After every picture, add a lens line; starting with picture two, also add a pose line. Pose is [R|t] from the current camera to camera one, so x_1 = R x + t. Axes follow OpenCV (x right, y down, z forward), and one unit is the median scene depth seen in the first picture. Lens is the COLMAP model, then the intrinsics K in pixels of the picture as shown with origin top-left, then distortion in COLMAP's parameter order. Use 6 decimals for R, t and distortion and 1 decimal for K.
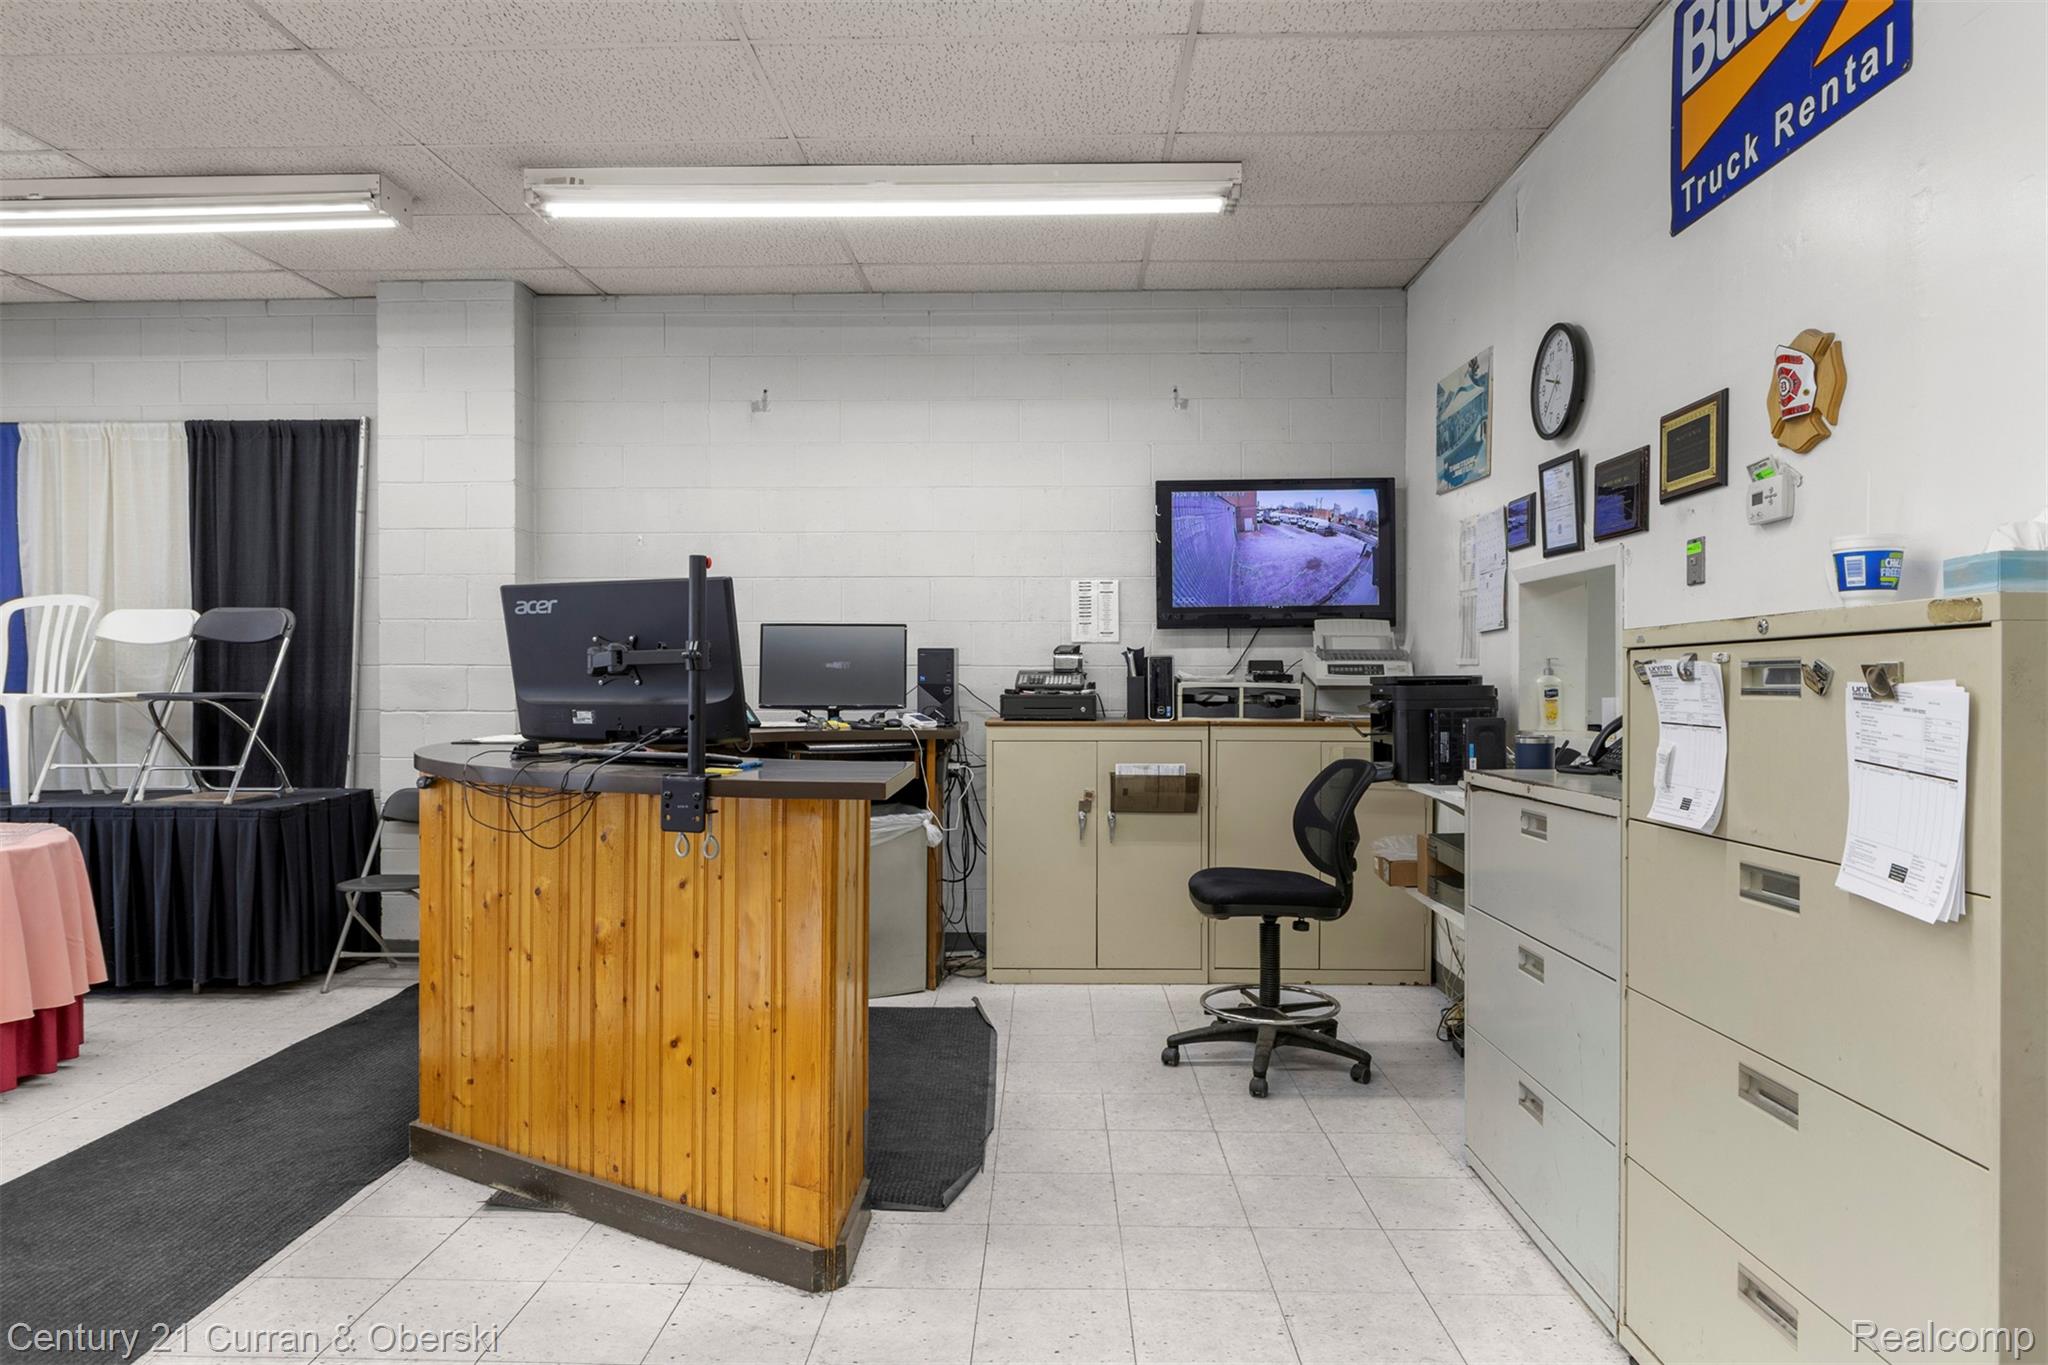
lens RADIAL K [[1239.3, 0, 1023.6], [0, 1239.3, 705.1], [0, 0, 1]] dist [-0.003752, -0.002138]
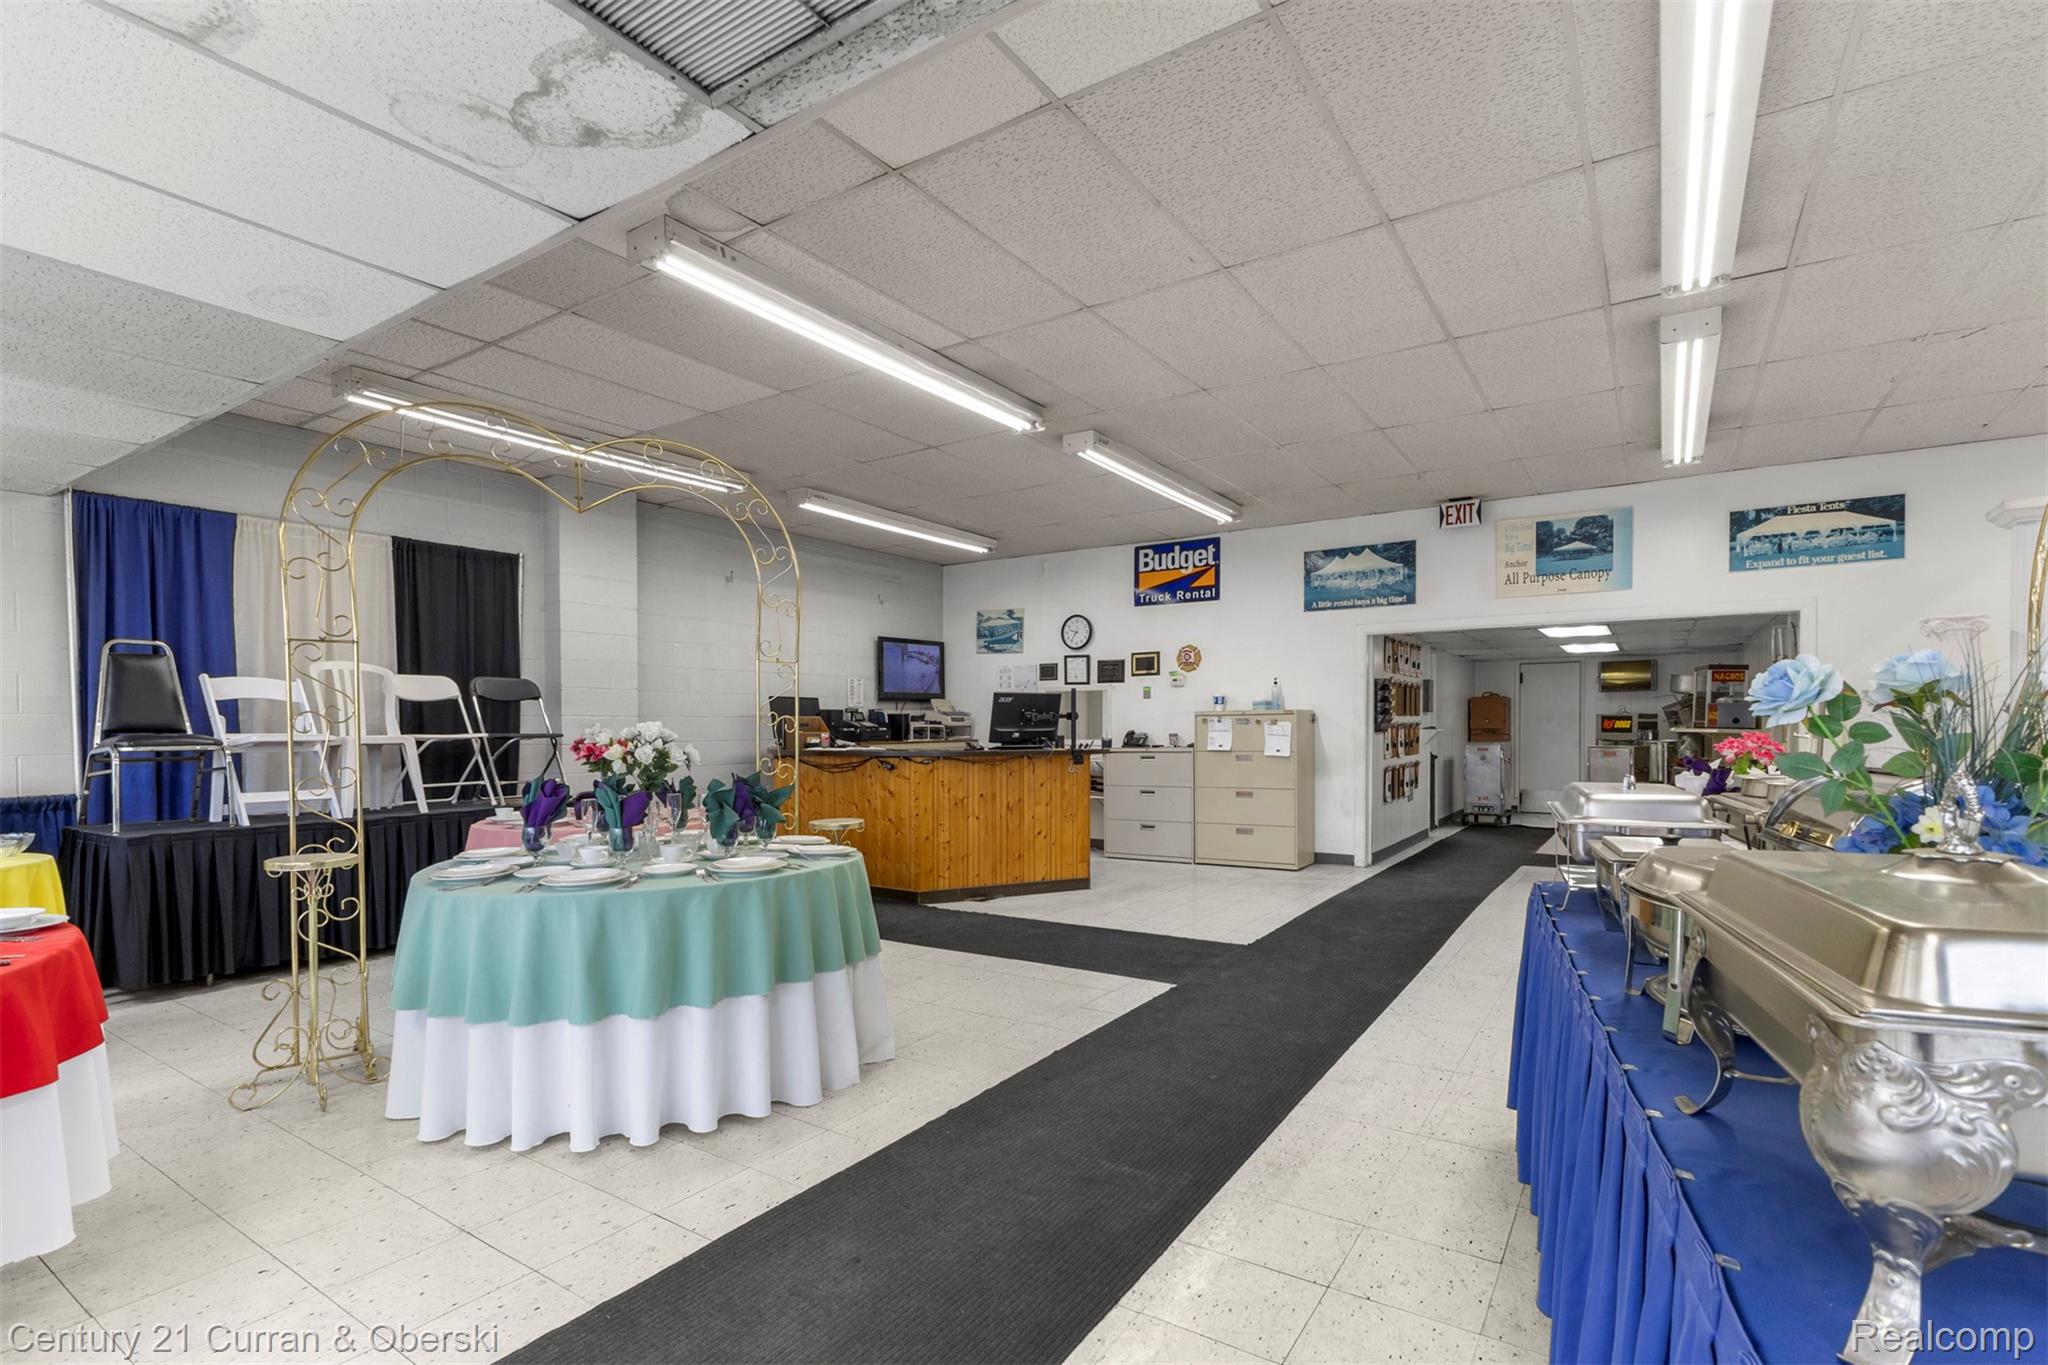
lens RADIAL K [[956.3, 0, 1020.4], [0, 956.3, 746.4], [0, 0, 1]] dist [0.001101, 0.000169]
pose [[0.536819, -0.021639, 0.843420, -1.327772], [0.020727, 0.999708, 0.012457, 0.005645], [-0.843443, 0.010794, 0.537111, -0.174477]]
